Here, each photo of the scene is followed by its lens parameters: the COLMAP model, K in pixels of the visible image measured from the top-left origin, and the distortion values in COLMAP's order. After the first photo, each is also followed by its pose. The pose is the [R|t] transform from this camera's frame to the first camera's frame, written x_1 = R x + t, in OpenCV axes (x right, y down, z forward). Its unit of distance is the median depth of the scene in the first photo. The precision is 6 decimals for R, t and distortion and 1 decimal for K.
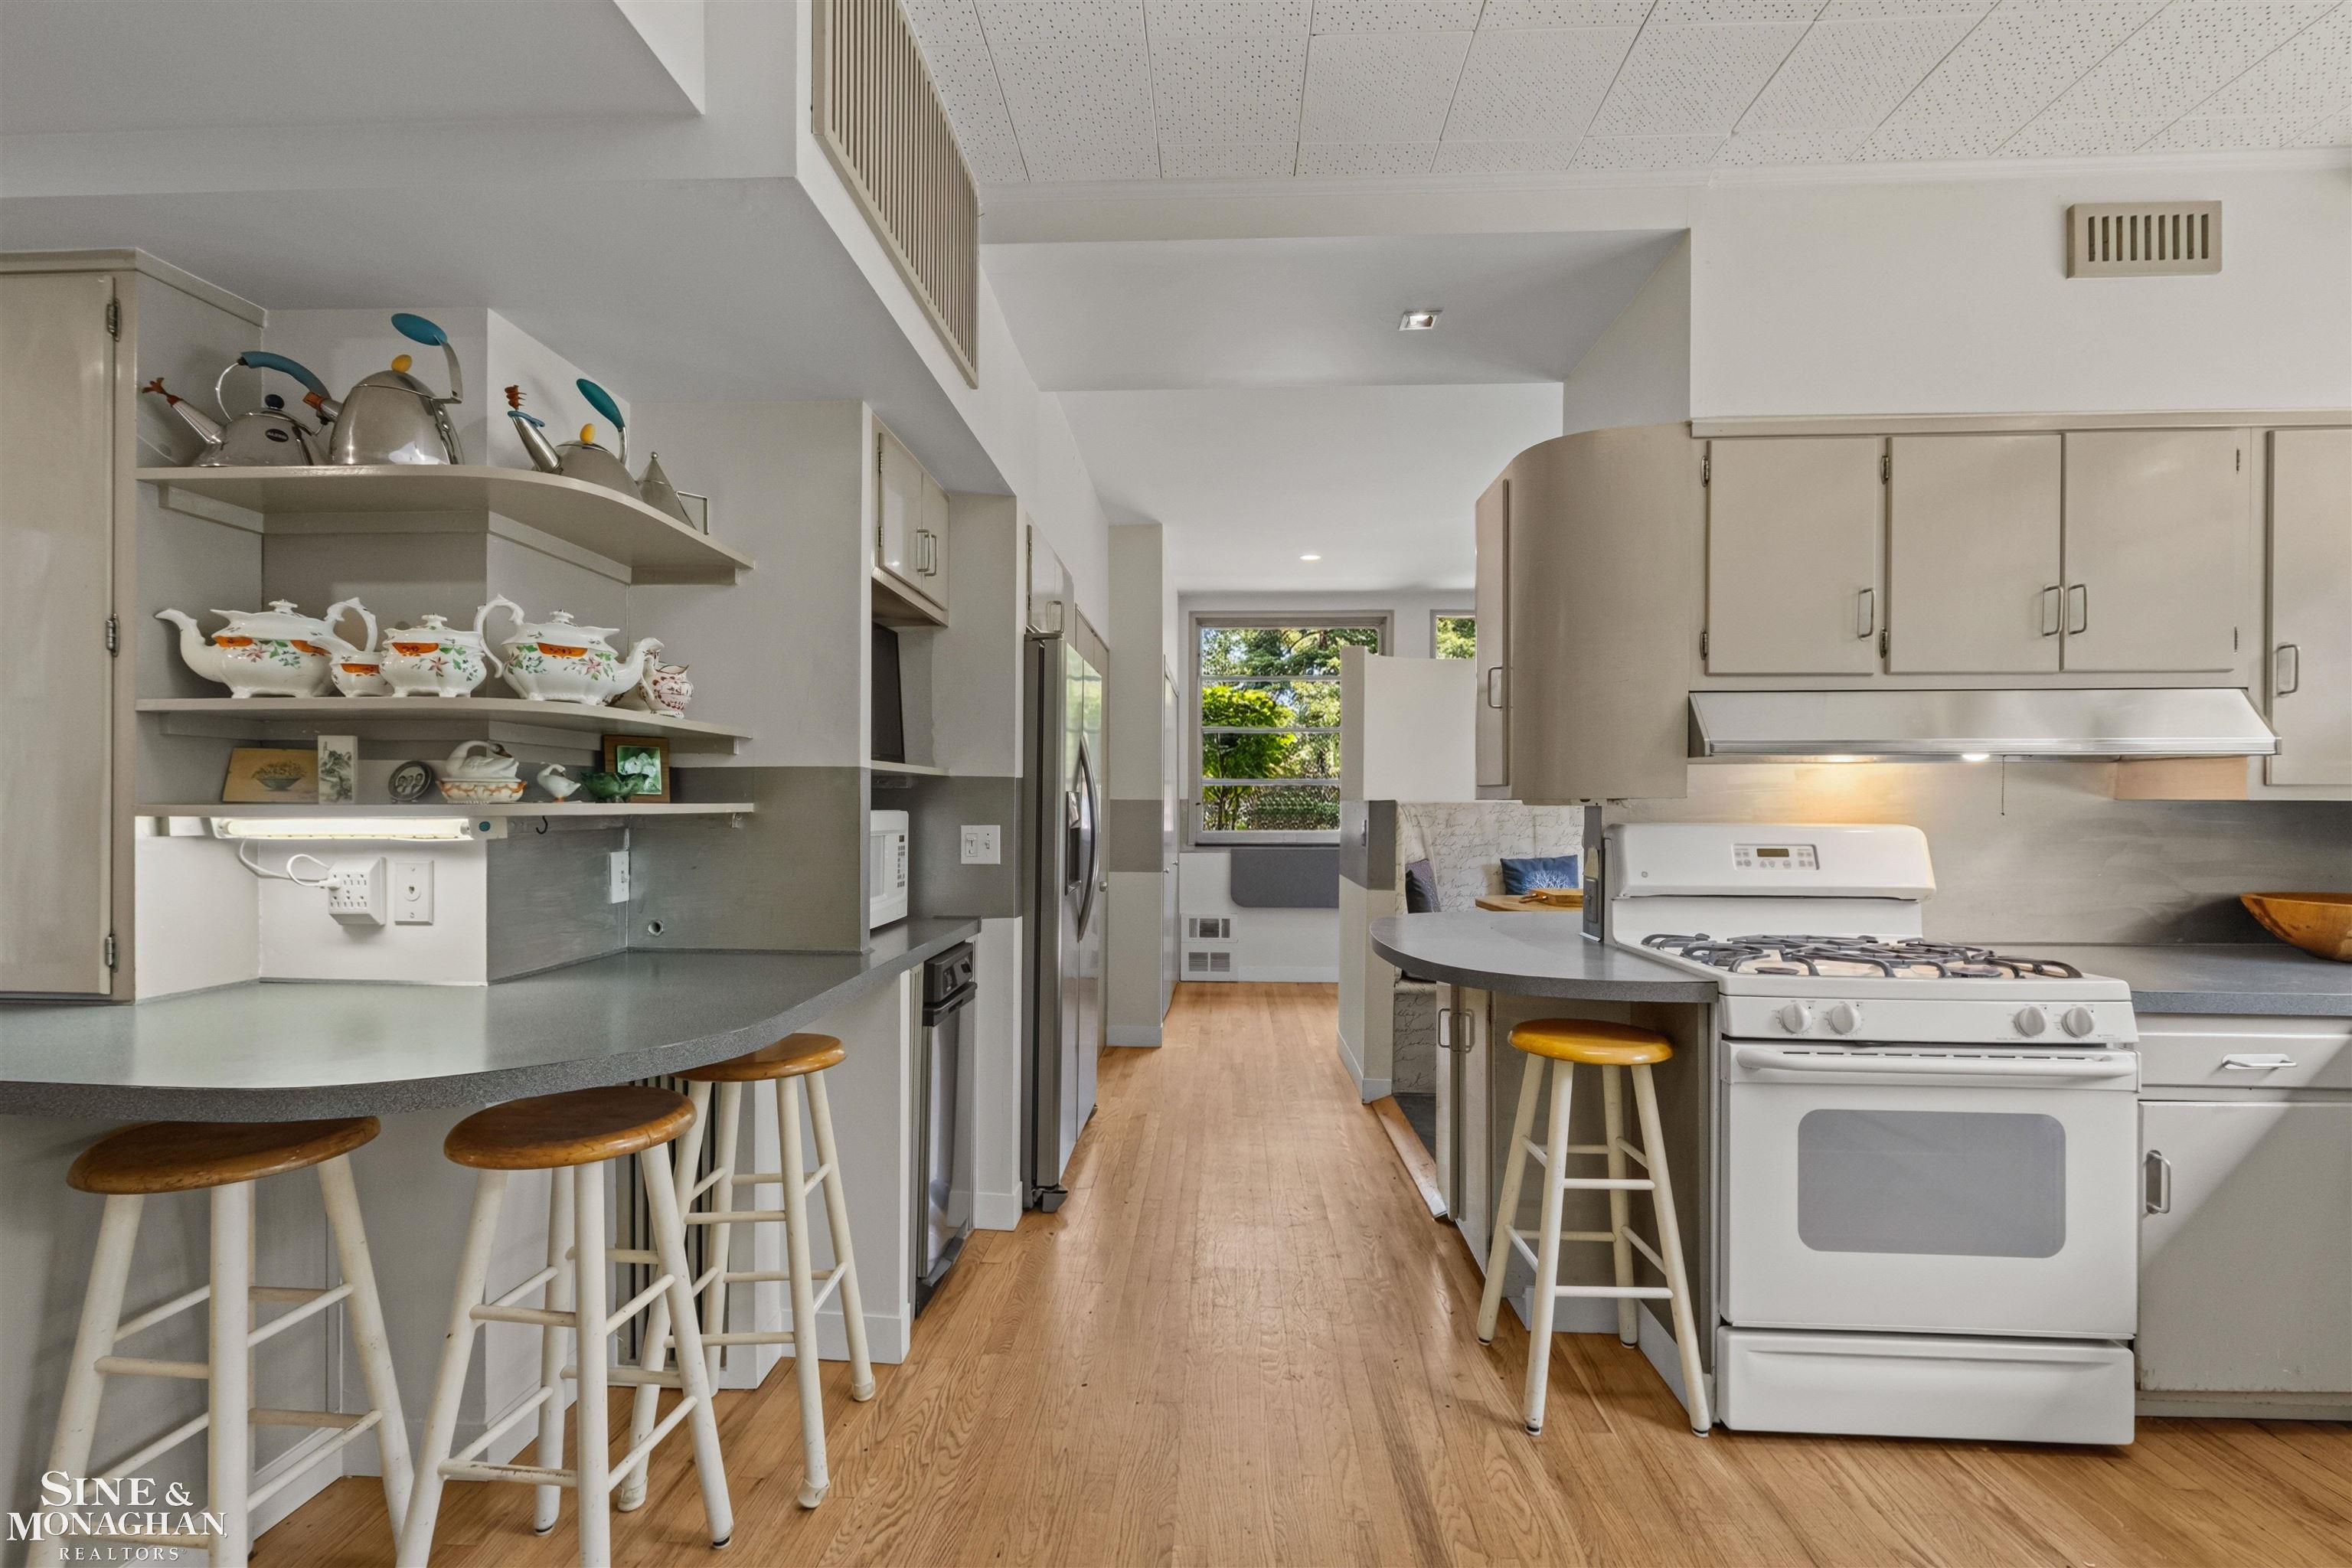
lens RADIAL K [[1010.8, 0, 1173.5], [0, 1010.8, 801.8], [0, 0, 1]] dist [-0.001157, 0.000588]
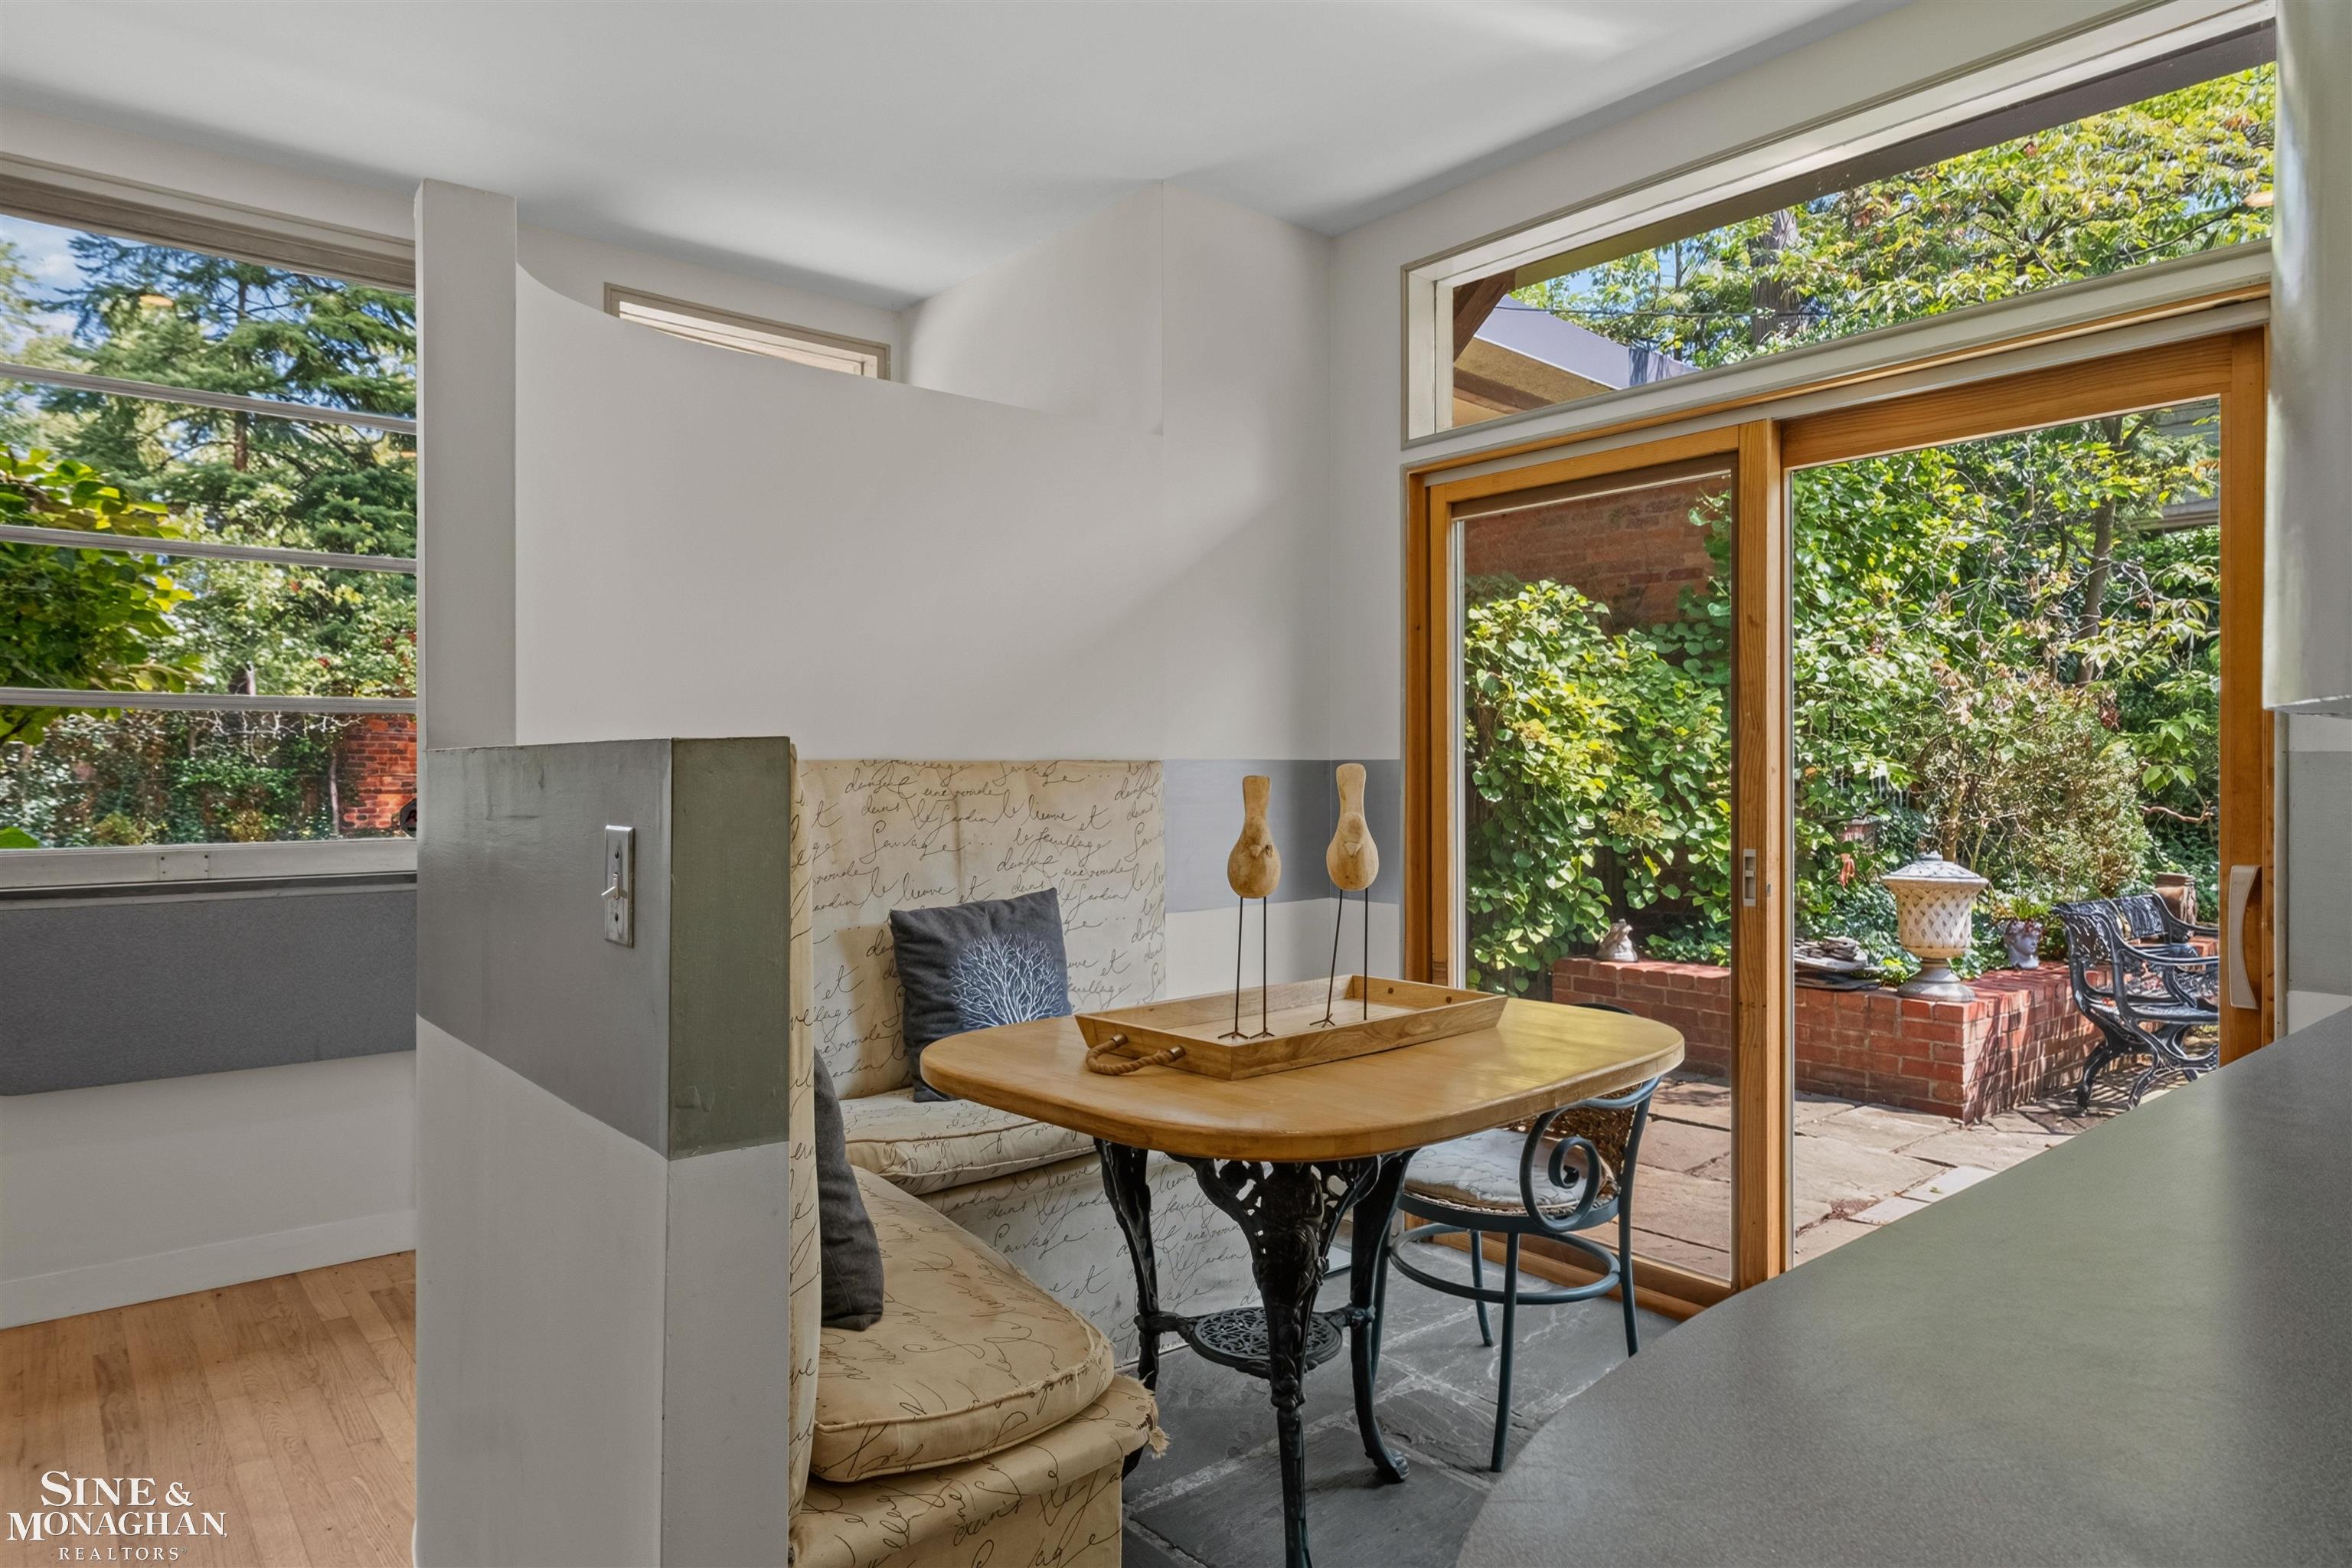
lens RADIAL K [[1388.1, 0, 1178.3], [0, 1388.1, 788.0], [0, 0, 1]] dist [0.003535, 0.000827]
pose [[0.735090, -0.011517, 0.677871, 0.056196], [-0.000072, 0.999854, 0.017066, 0.002202], [-0.677969, -0.012594, 0.734982, 0.548216]]
